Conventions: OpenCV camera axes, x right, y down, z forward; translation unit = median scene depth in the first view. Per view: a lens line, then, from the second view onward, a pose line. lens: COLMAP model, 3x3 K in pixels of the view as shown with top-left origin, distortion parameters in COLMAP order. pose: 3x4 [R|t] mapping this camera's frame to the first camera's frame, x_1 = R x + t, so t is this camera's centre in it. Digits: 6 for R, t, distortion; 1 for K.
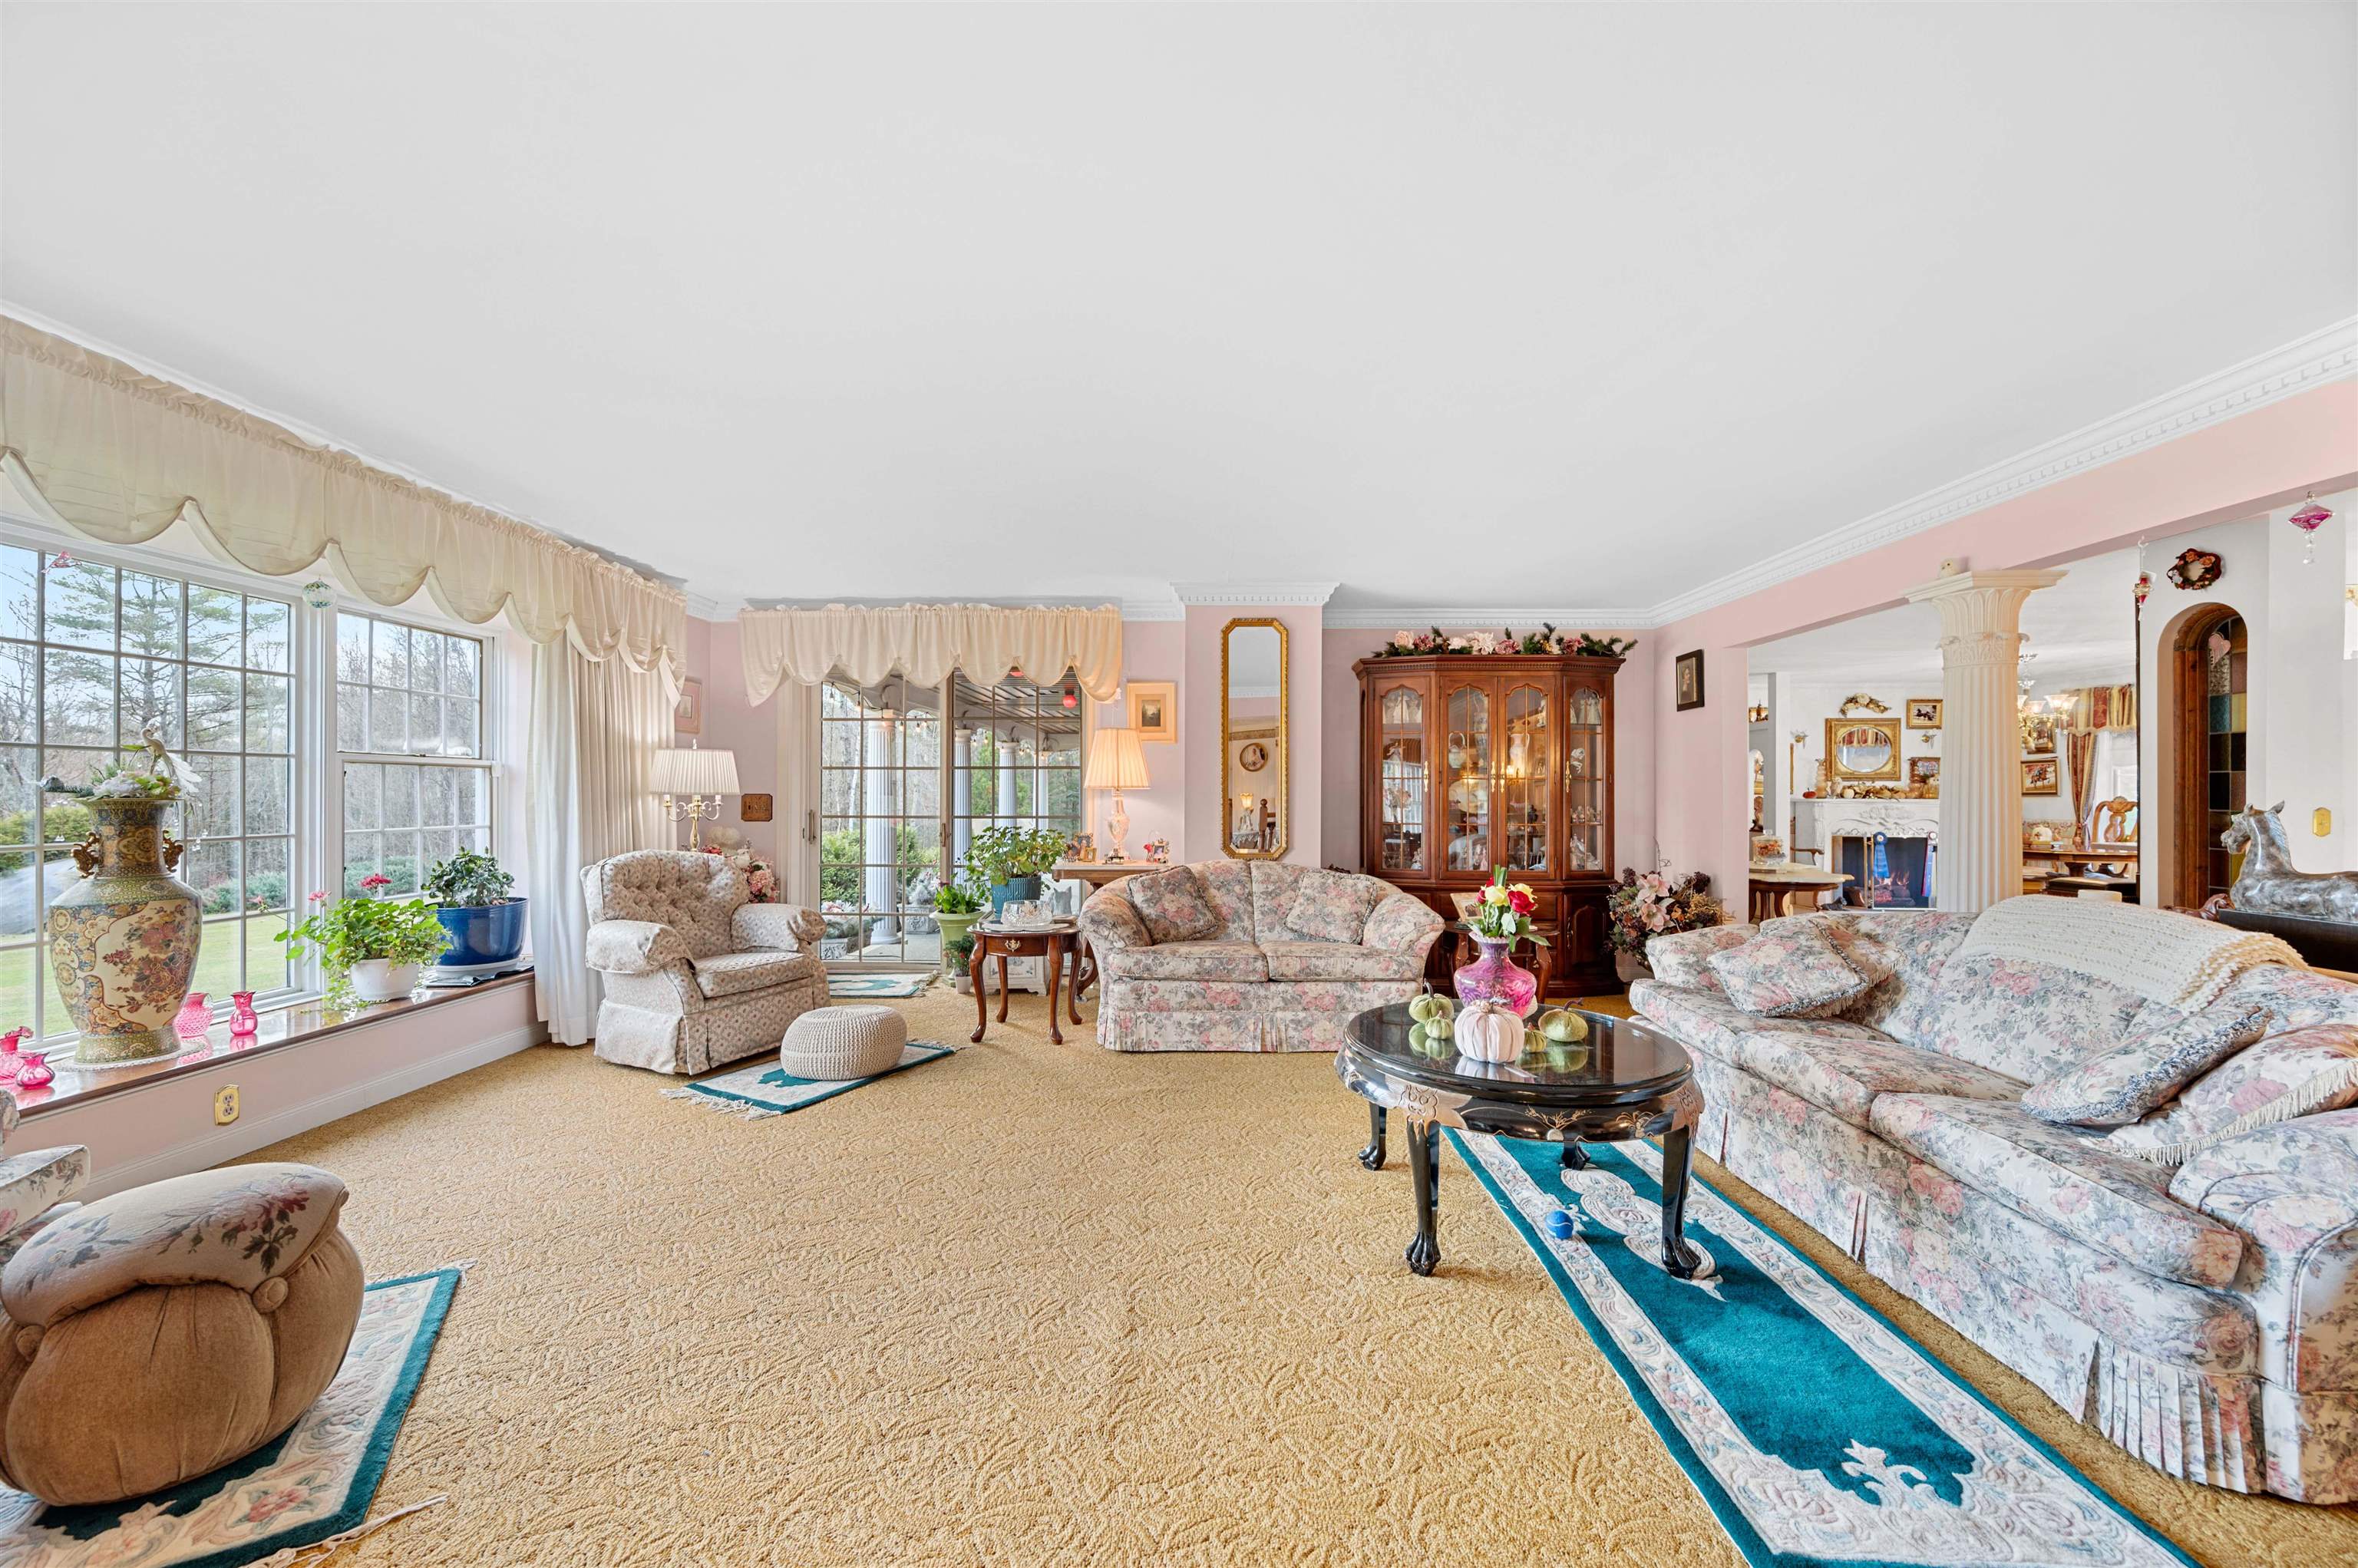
lens RADIAL K [[934.1, 0, 1176.4], [0, 934.1, 788.1], [0, 0, 1]] dist [-0.003195, 0.000971]
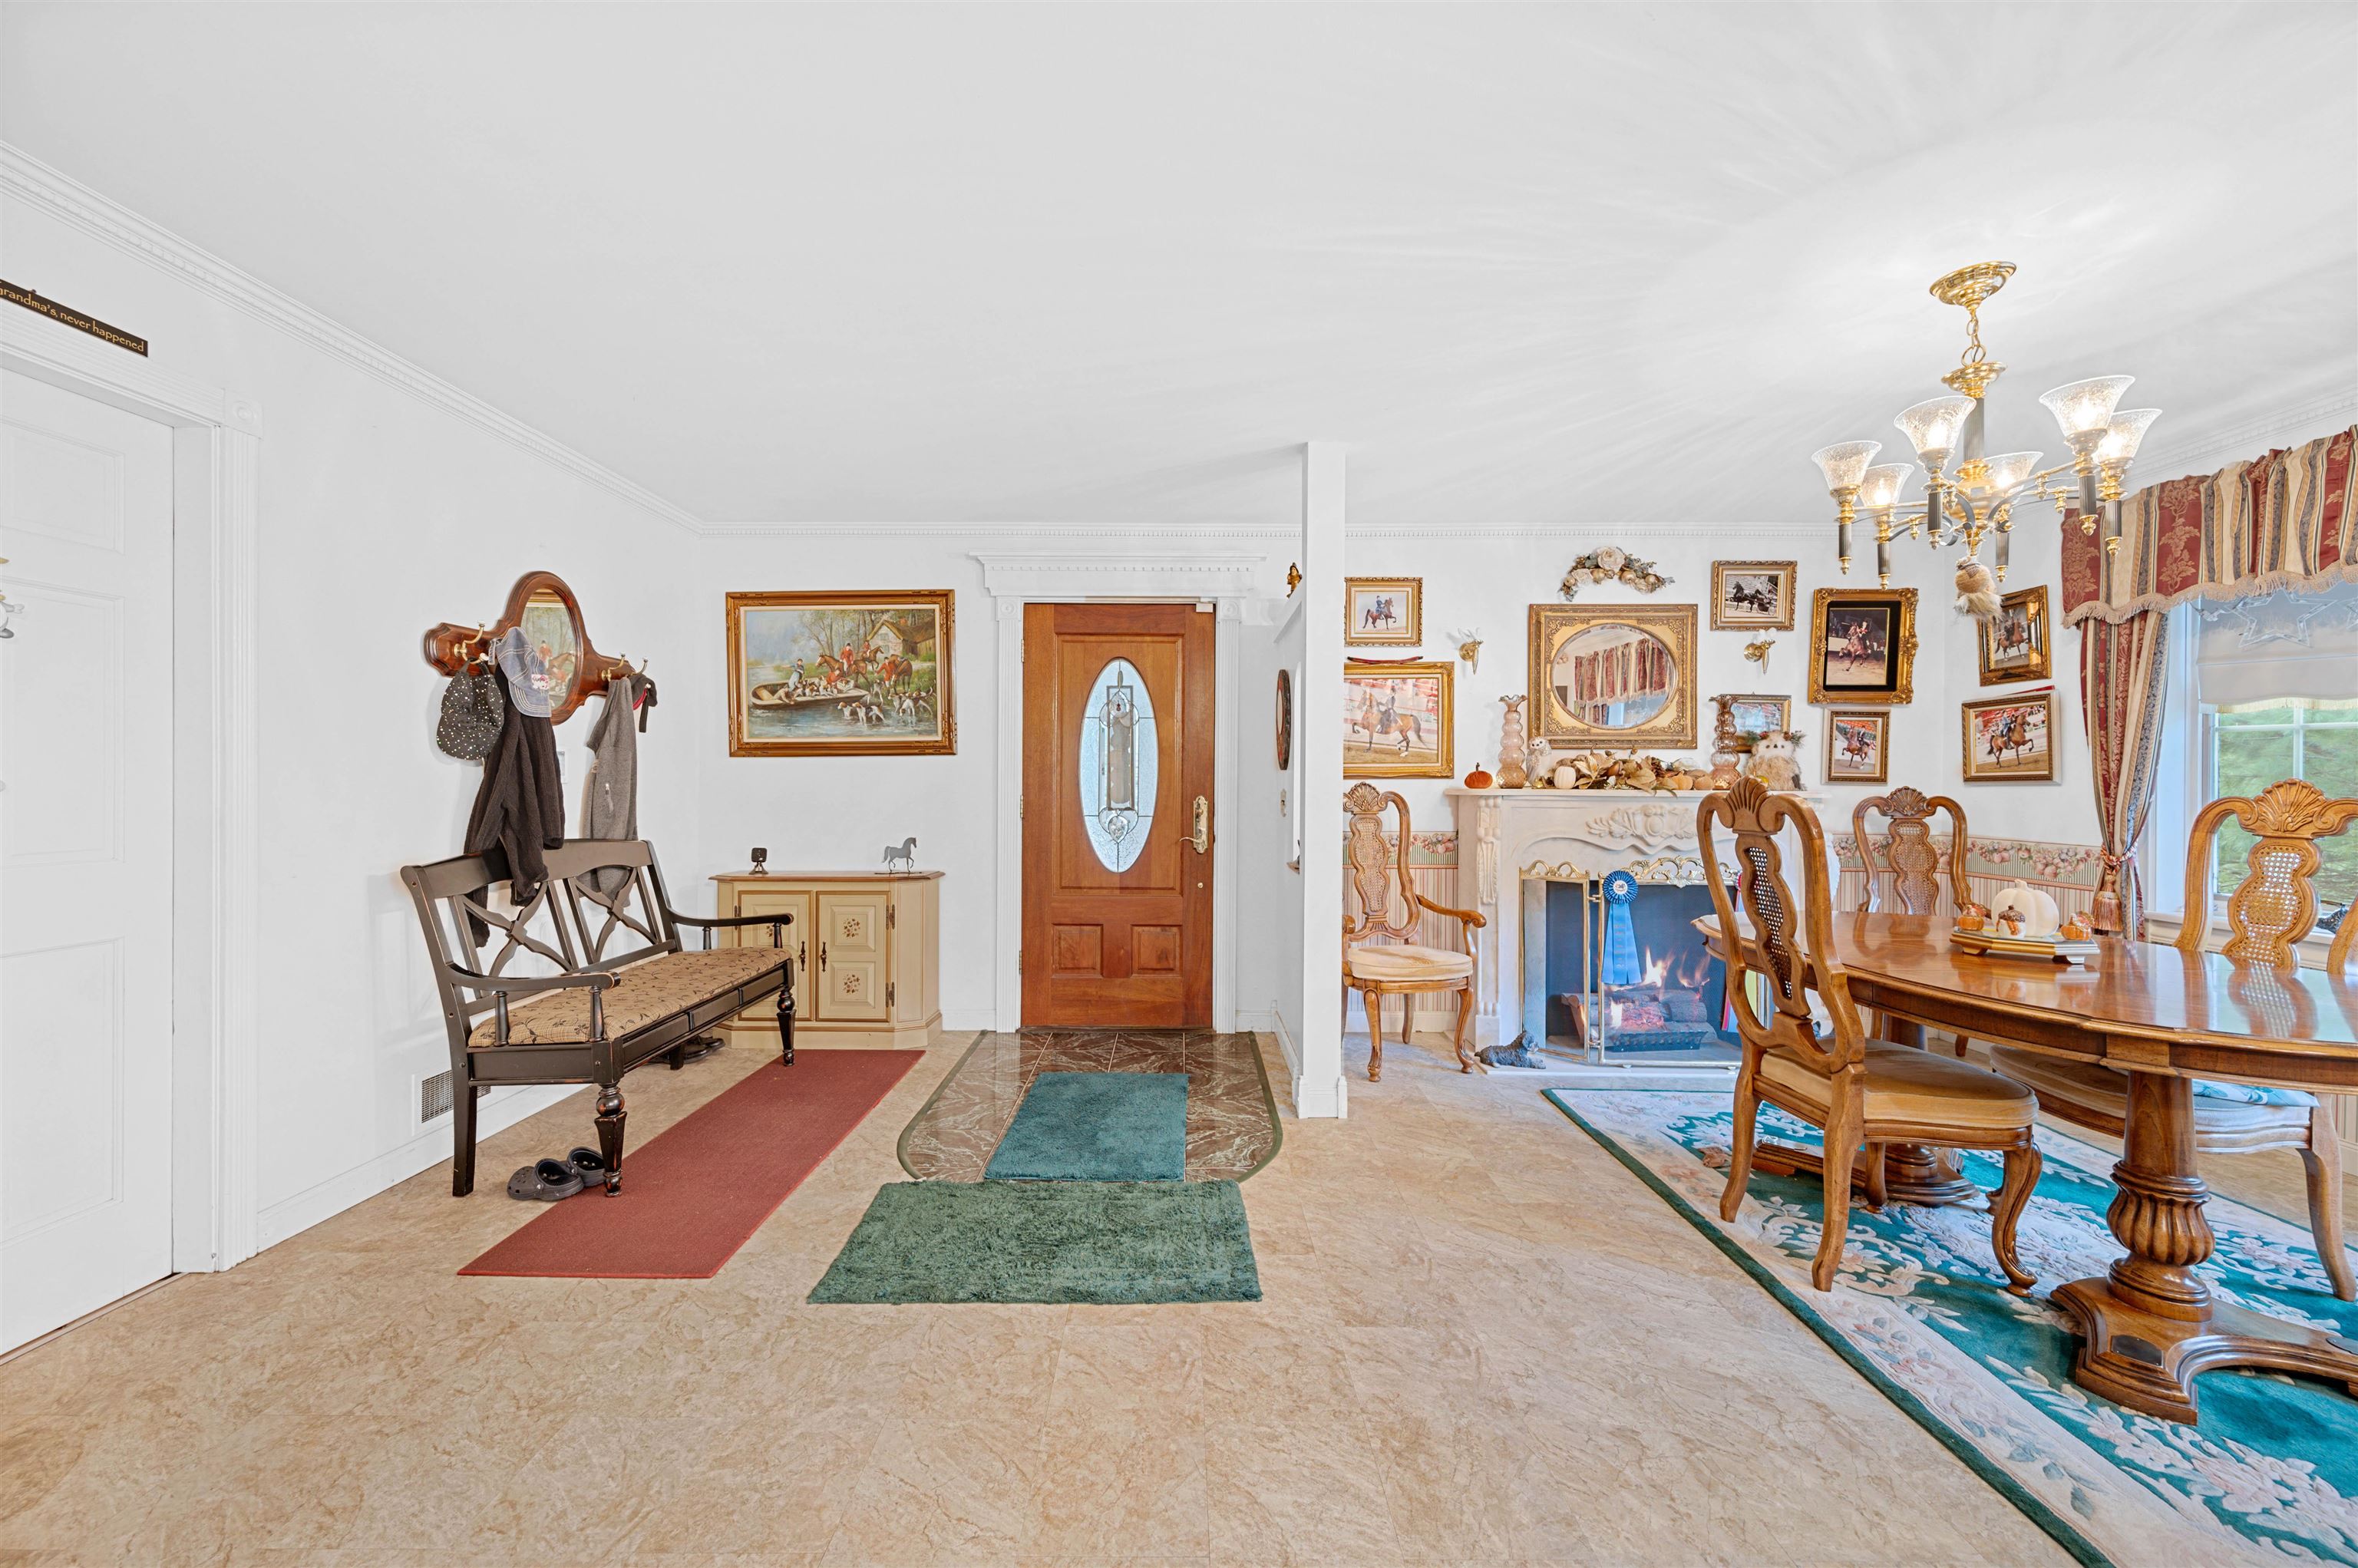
lens RADIAL K [[934.1, 0, 1173.9], [0, 934.1, 779.1], [0, 0, 1]] dist [-0.003195, 0.000971]
pose [[0.999758, 0.002416, 0.021859, 0.533256], [-0.002441, 0.999996, 0.001131, 0.006921], [-0.021856, -0.001184, 0.999760, 0.580268]]
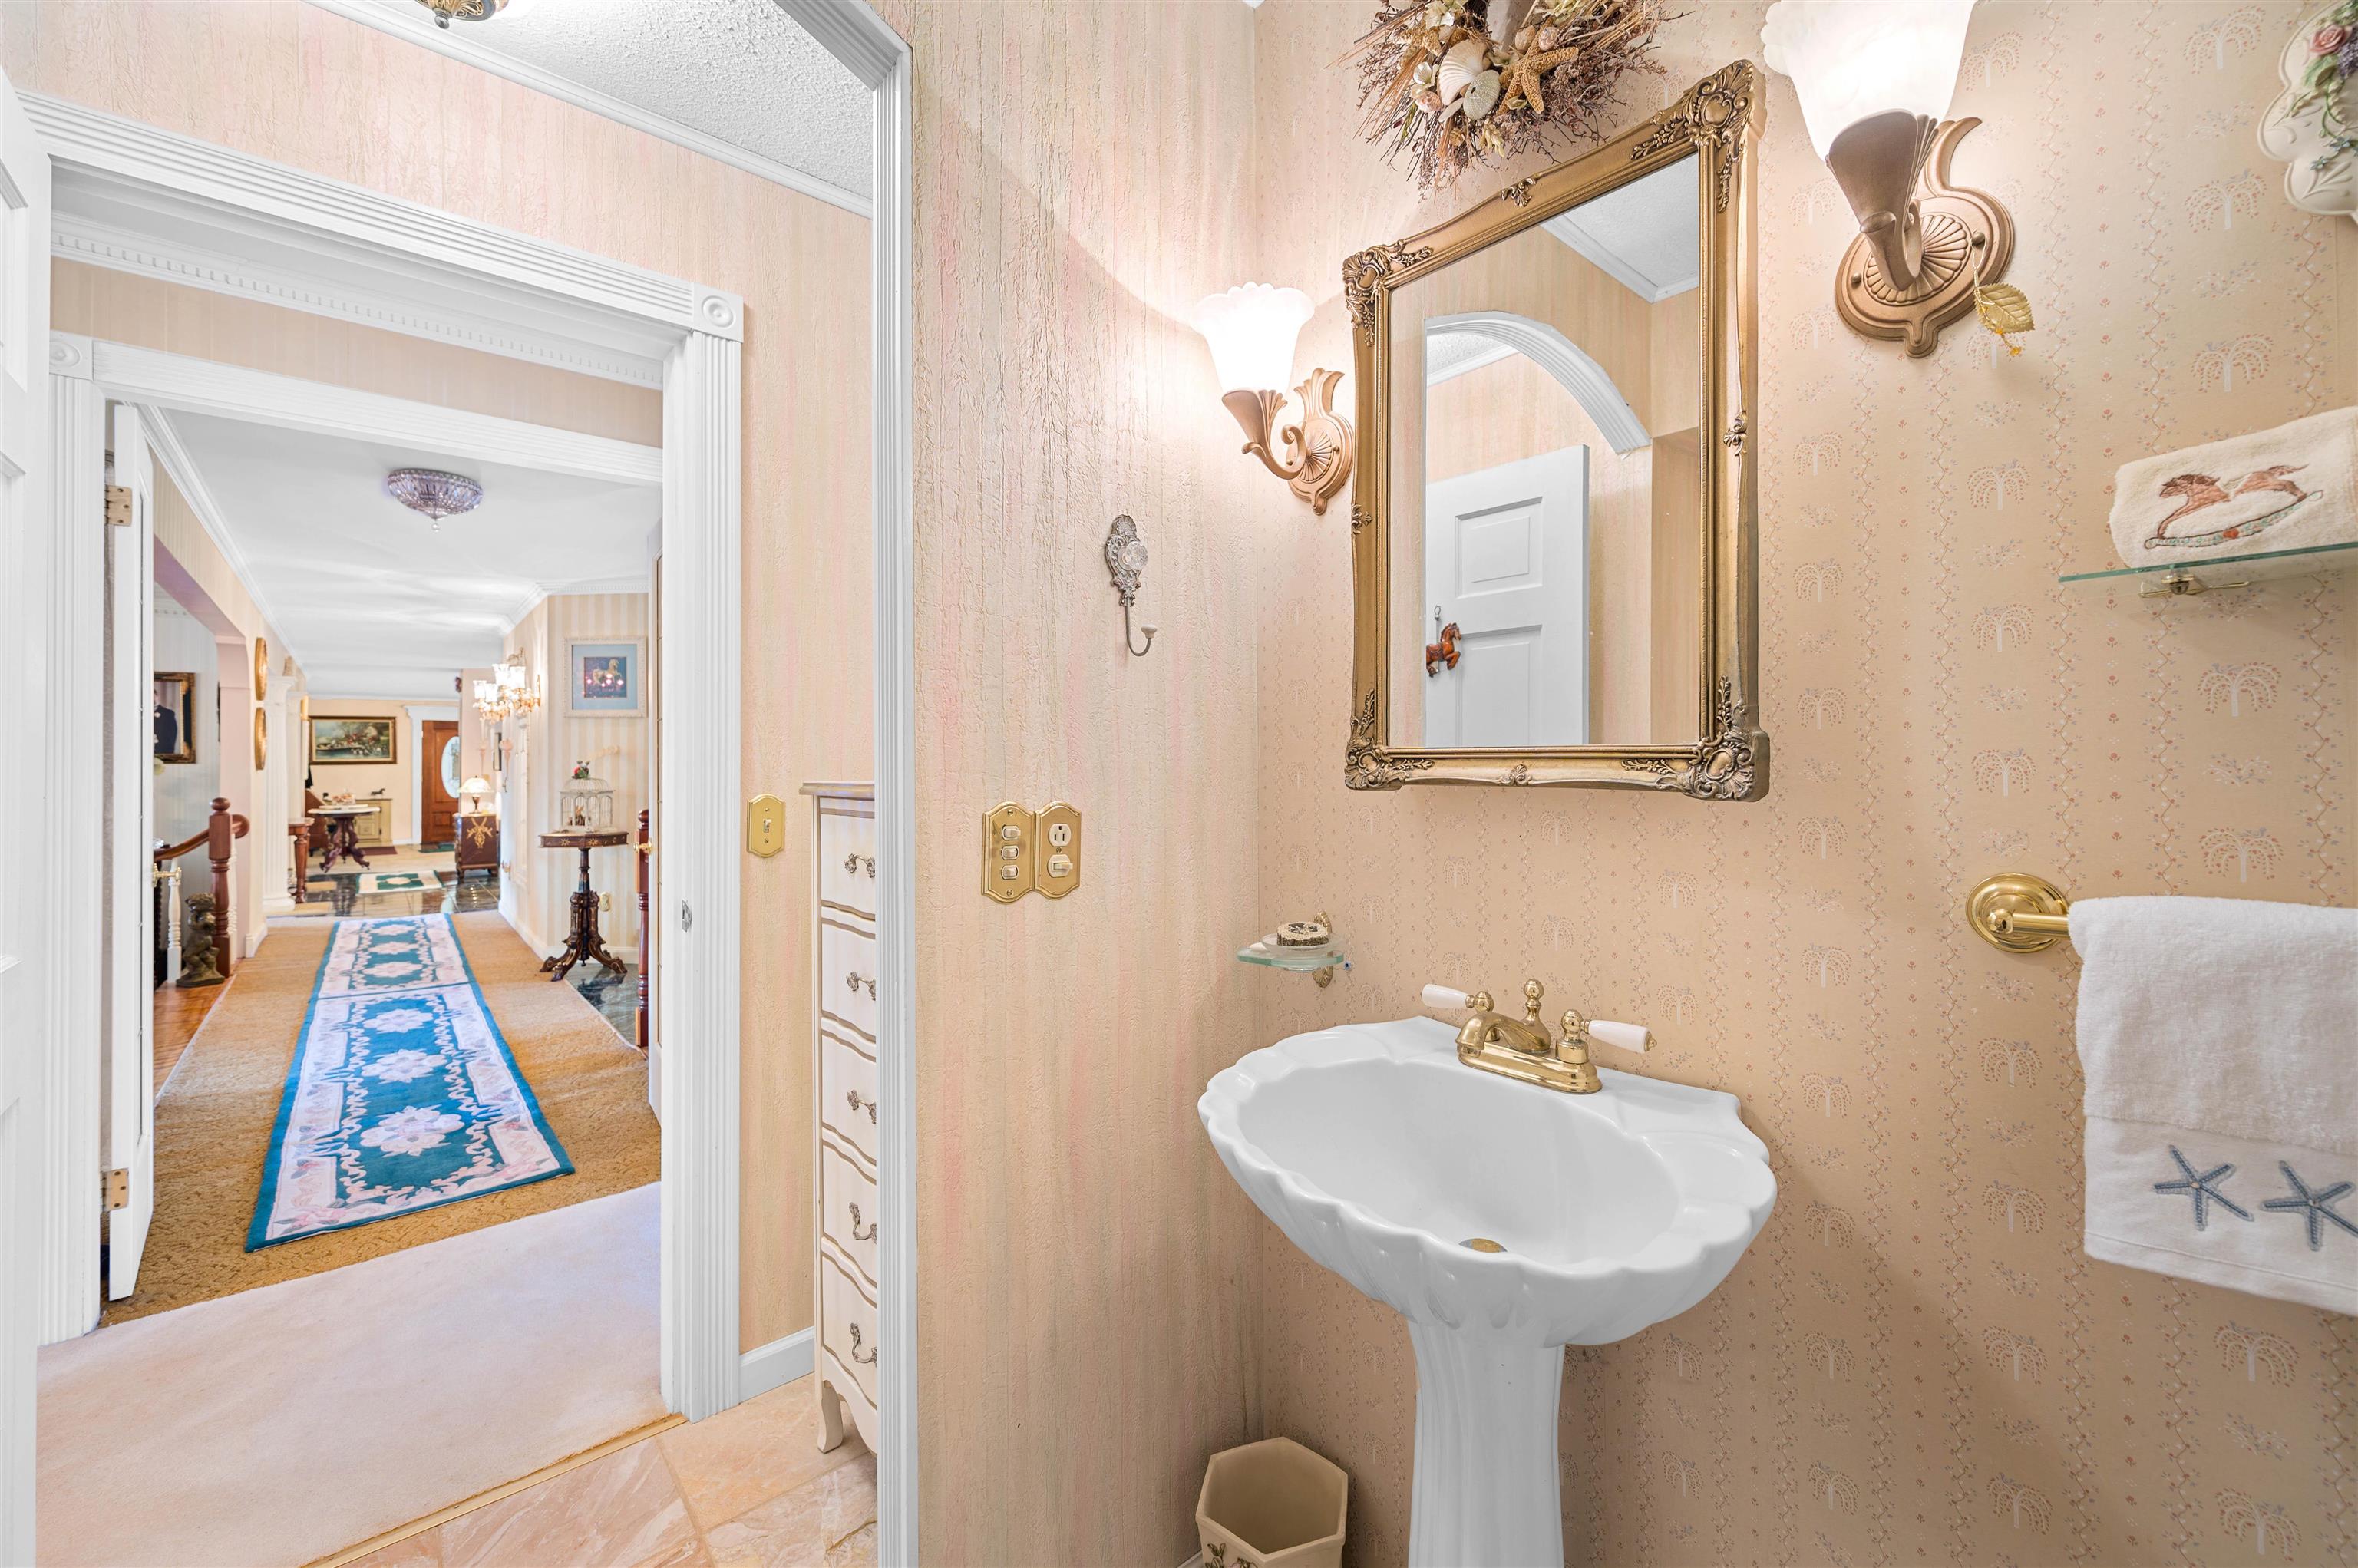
lens RADIAL K [[934.1, 0, 1173.5], [0, 934.1, 767.2], [0, 0, 1]] dist [-0.003195, 0.000971]
pose [[0.741417, -0.006792, 0.671010, 0.354899], [0.004151, 0.999976, 0.005535, -0.002505], [-0.671032, -0.001318, 0.741428, -0.972194]]
